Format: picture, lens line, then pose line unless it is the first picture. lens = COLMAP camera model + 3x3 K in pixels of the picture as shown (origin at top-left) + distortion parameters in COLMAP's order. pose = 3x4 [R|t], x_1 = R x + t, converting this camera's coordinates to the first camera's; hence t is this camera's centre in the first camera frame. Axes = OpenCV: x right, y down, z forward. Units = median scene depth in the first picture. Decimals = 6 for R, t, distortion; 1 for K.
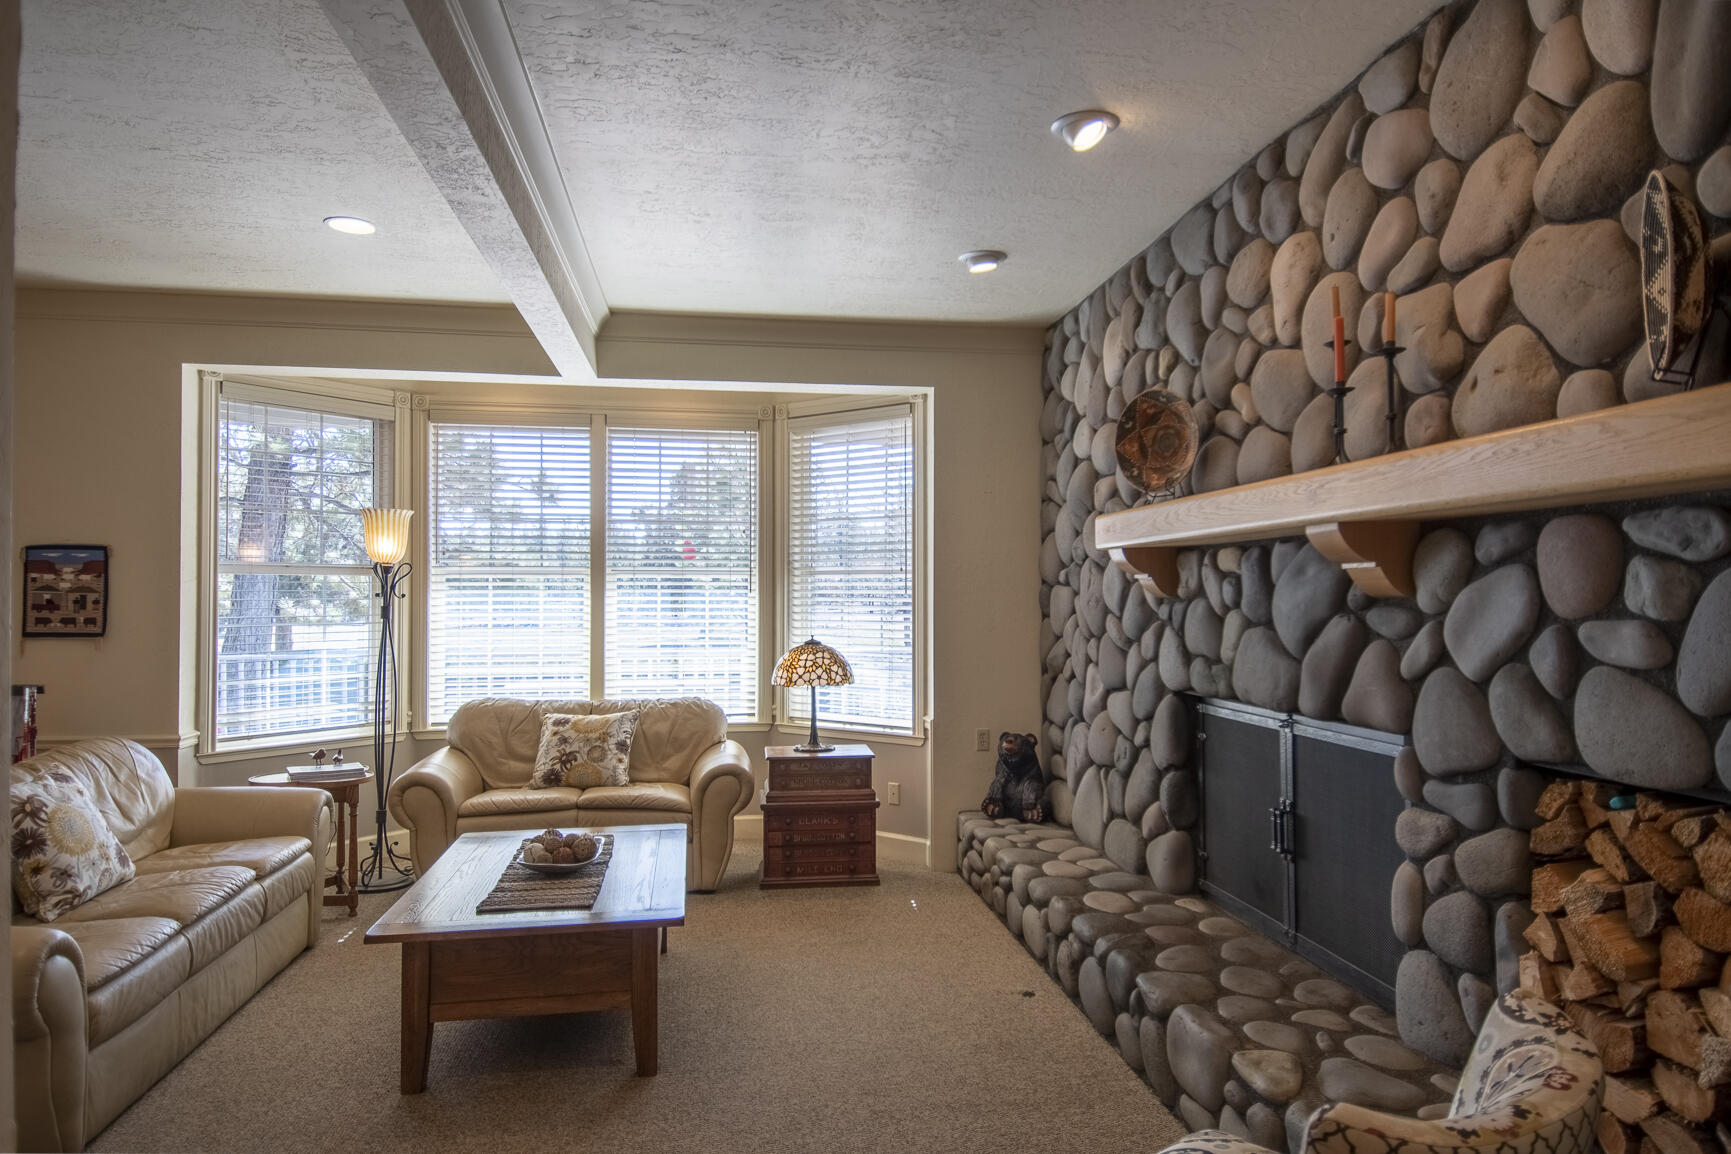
lens RADIAL K [[1061.1, 0, 854.3], [0, 1061.1, 579.5], [0, 0, 1]] dist [0.029976, -0.019720]
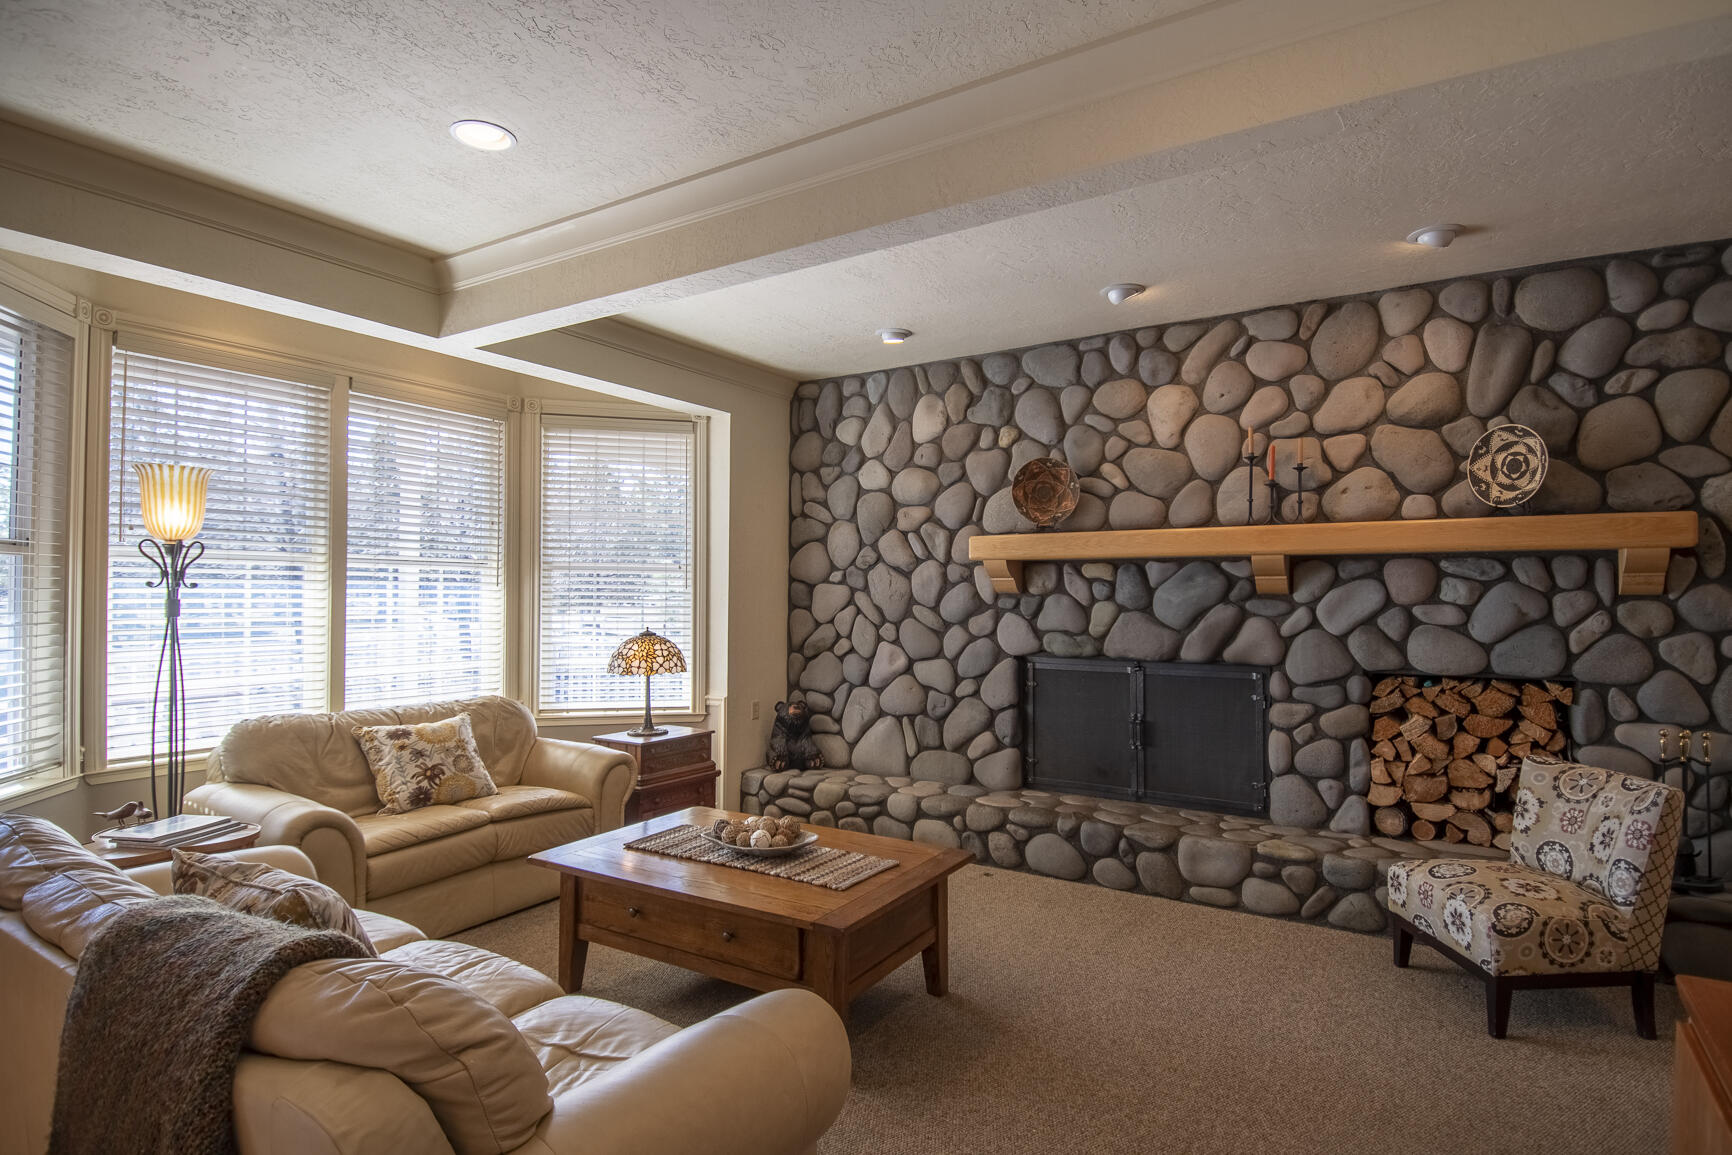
lens RADIAL K [[893.2, 0, 861.0], [0, 893.2, 580.3], [0, 0, 1]] dist [0.012093, -0.012498]
pose [[0.663444, 0.016348, 0.748047, -0.976951], [-0.017790, 0.999823, -0.006072, 0.011454], [-0.748014, -0.009280, 0.663618, 0.402673]]
